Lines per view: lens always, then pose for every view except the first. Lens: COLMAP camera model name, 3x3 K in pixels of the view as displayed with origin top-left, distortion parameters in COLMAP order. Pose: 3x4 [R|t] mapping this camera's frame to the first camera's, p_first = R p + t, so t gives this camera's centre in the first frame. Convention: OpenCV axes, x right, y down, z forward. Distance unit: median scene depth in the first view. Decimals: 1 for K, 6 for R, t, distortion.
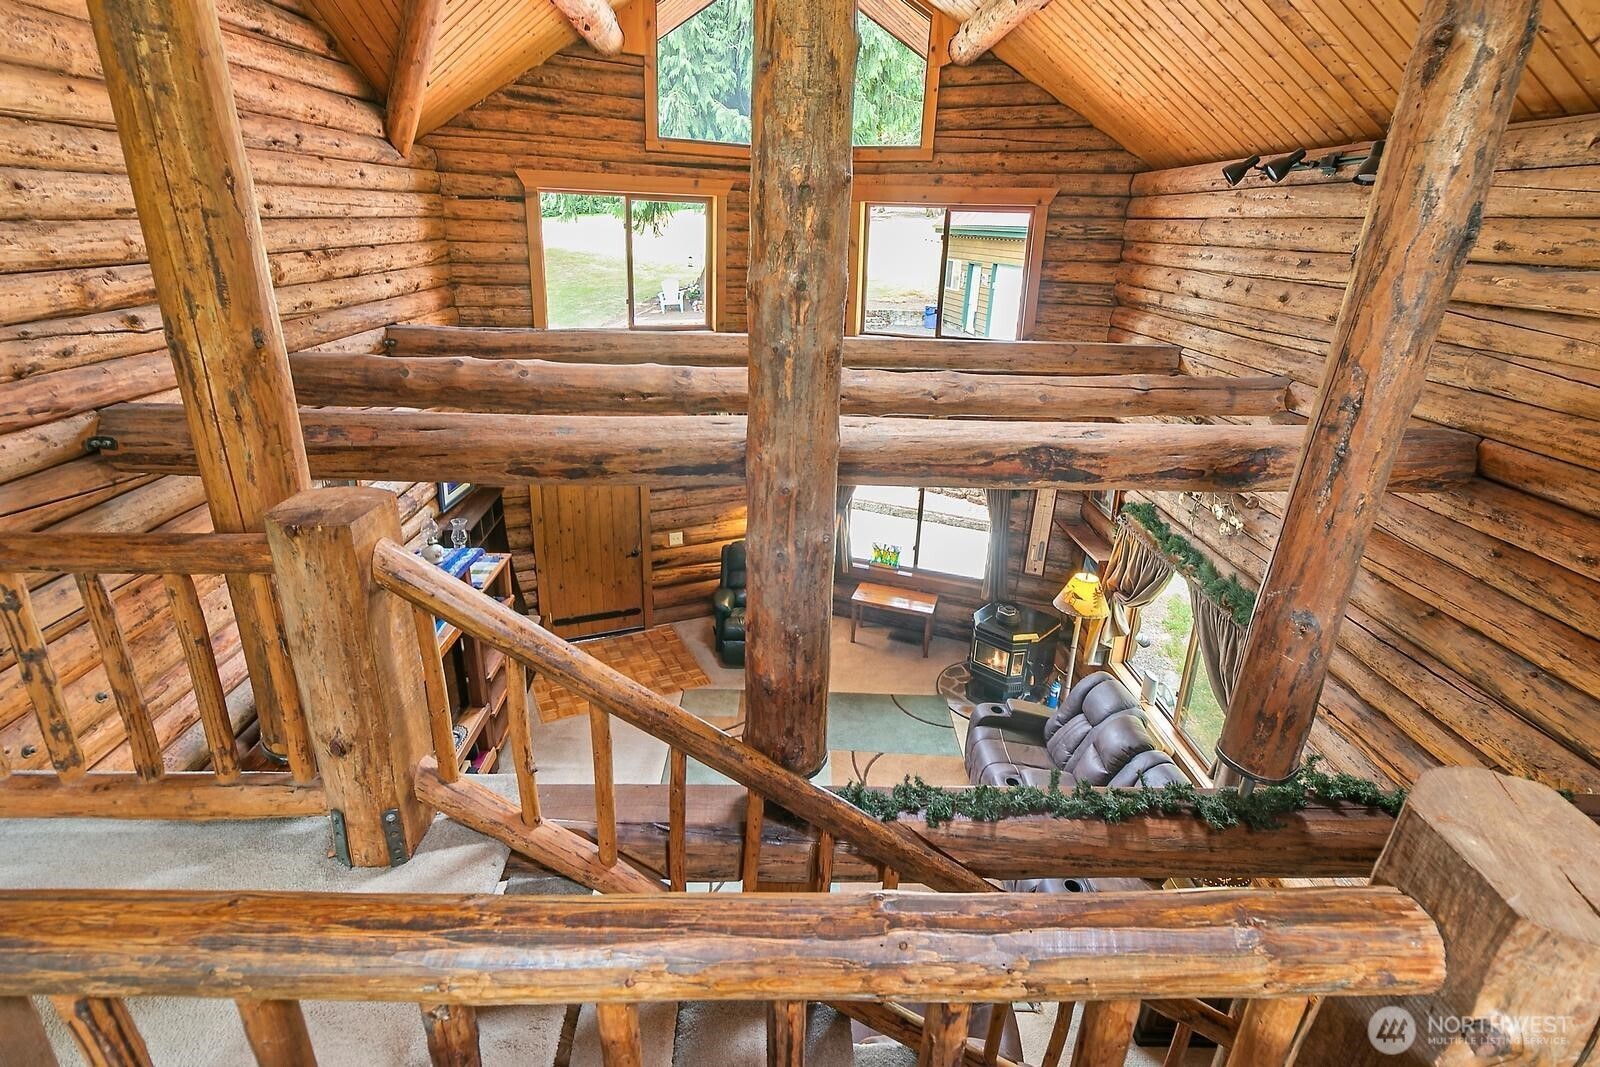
lens RADIAL K [[745.3, 0, 788.3], [0, 745.3, 487.4], [0, 0, 1]] dist [-0.000877, 0.000659]
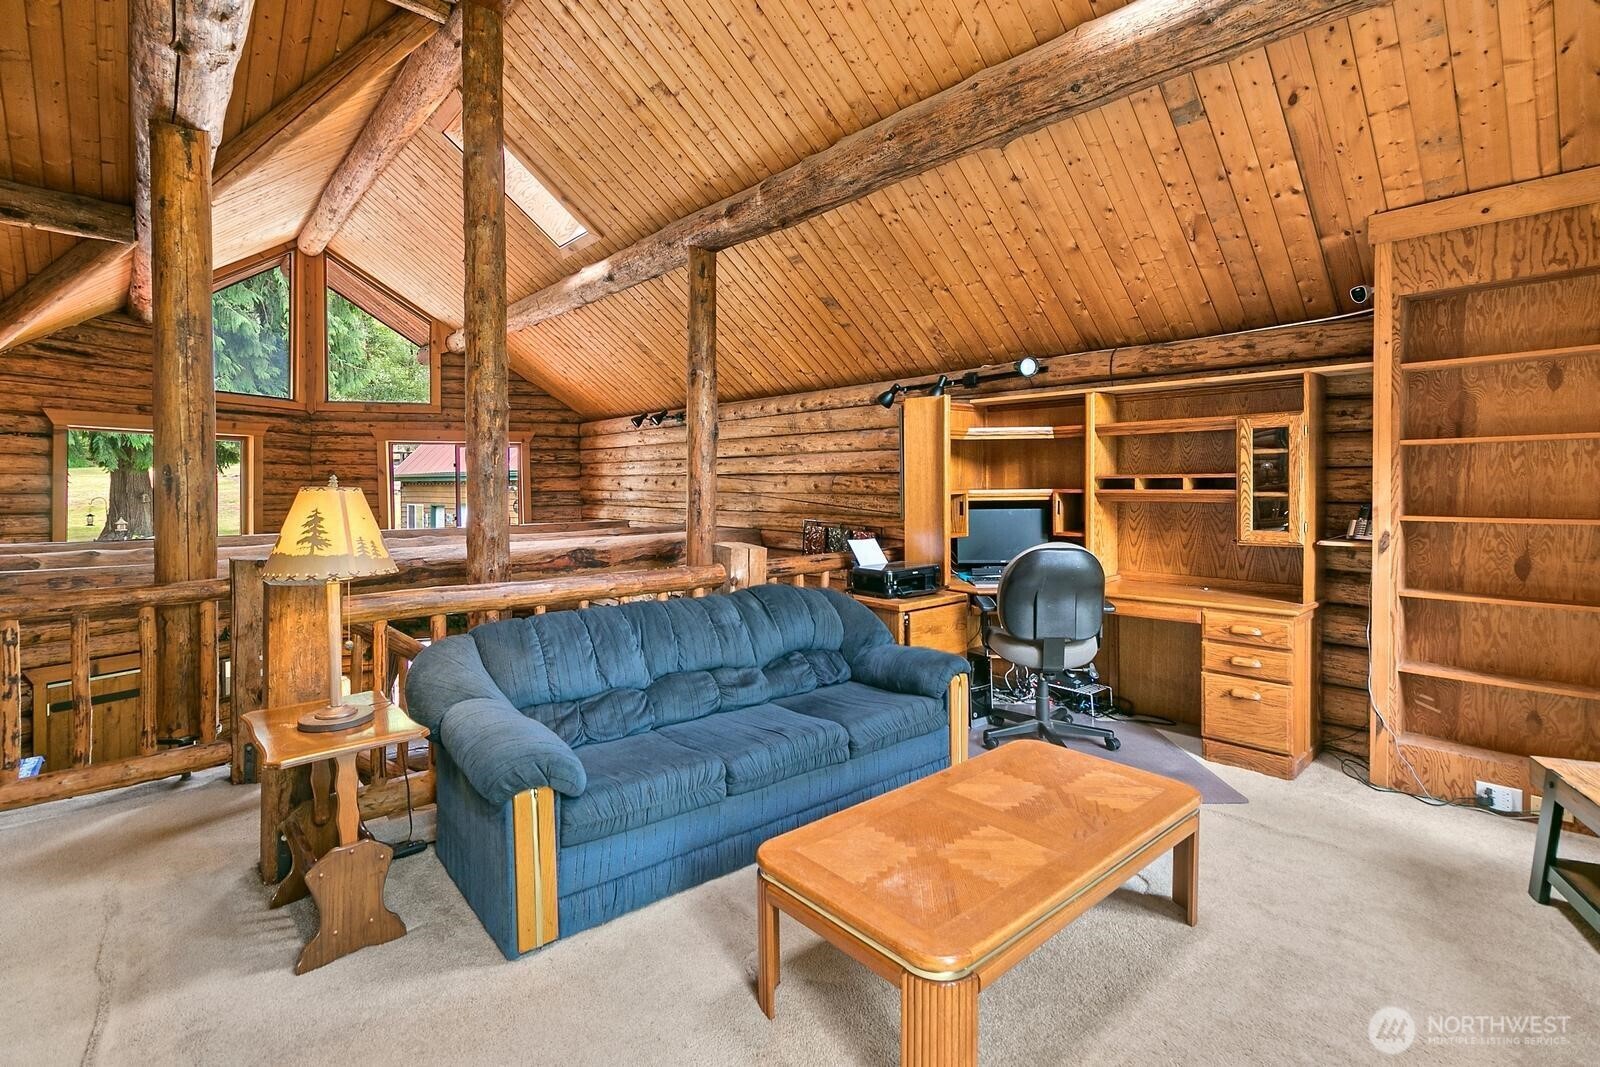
lens RADIAL K [[745.3, 0, 757.1], [0, 745.3, 485.4], [0, 0, 1]] dist [-0.000877, 0.000659]
pose [[0.780854, -0.032903, 0.623847, -0.279675], [0.234624, 0.940953, -0.244045, 0.212029], [-0.578981, 0.336933, 0.742467, -0.419611]]
